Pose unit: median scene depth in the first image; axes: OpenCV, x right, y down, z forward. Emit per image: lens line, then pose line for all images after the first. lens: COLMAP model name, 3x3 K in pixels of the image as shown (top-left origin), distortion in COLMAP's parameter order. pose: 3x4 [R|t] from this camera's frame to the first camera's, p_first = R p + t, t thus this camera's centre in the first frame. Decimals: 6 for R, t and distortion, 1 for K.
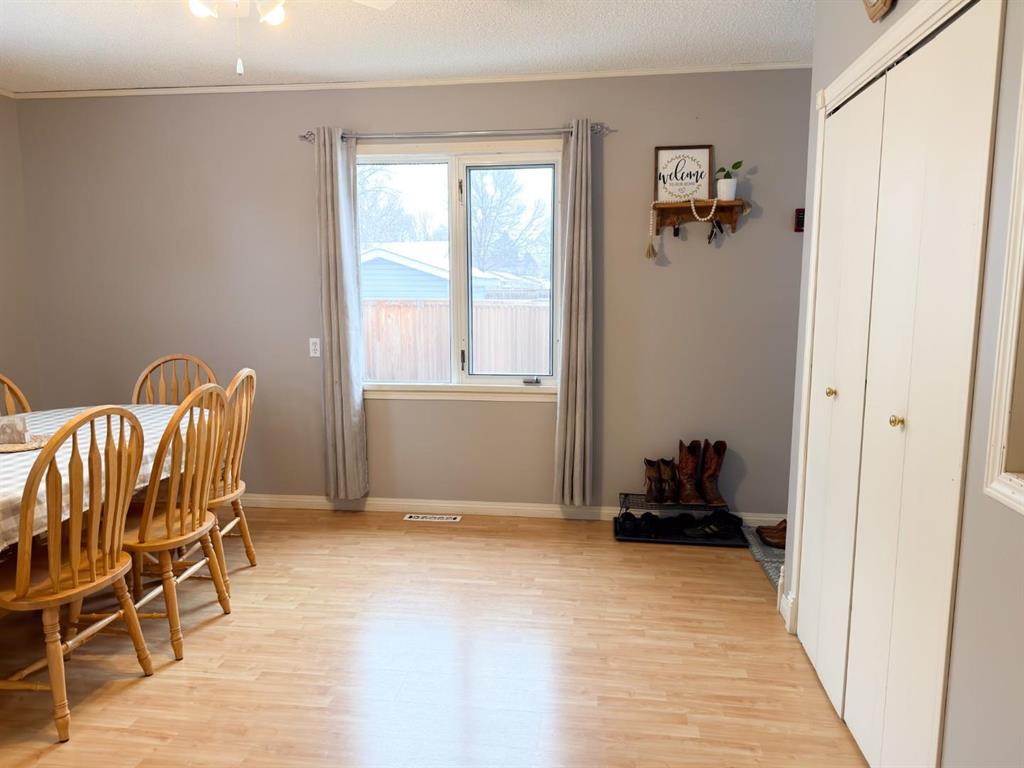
lens RADIAL K [[724.6, 0, 510.8], [0, 724.6, 393.6], [0, 0, 1]] dist [0.054465, -0.066451]
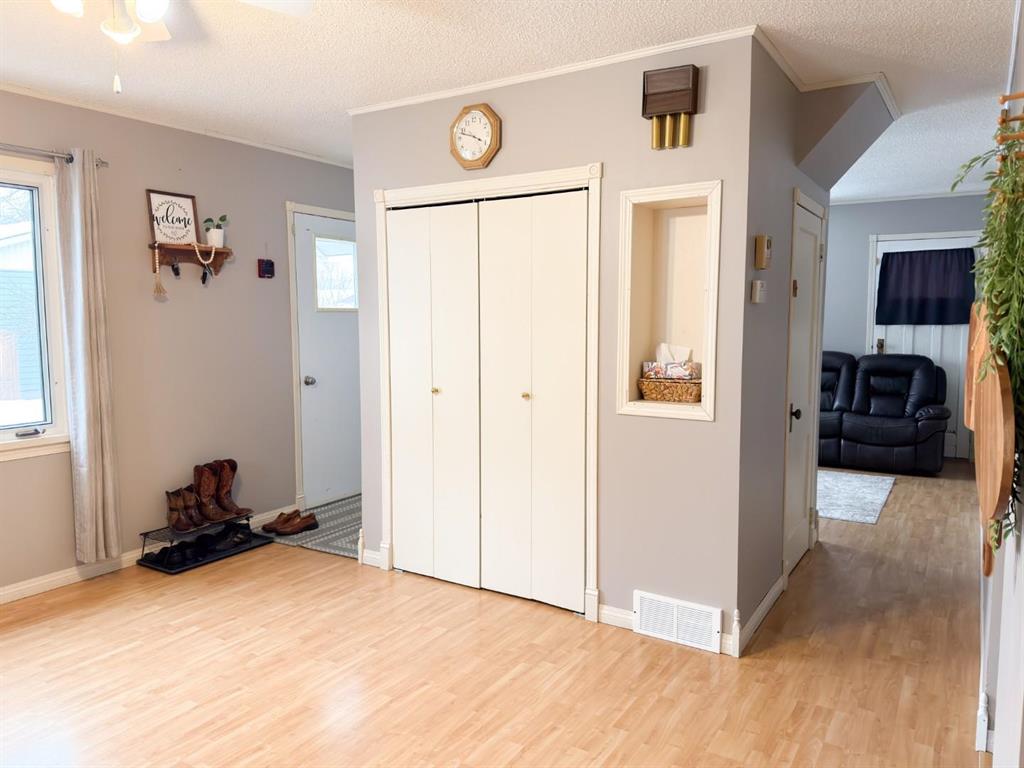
lens RADIAL K [[724.6, 0, 520.6], [0, 724.6, 384.2], [0, 0, 1]] dist [0.054465, -0.066451]
pose [[0.401295, -0.083832, 0.912104, -0.646657], [0.136448, 0.990163, 0.030974, -0.026798], [-0.905729, 0.112025, 0.408786, 0.144182]]
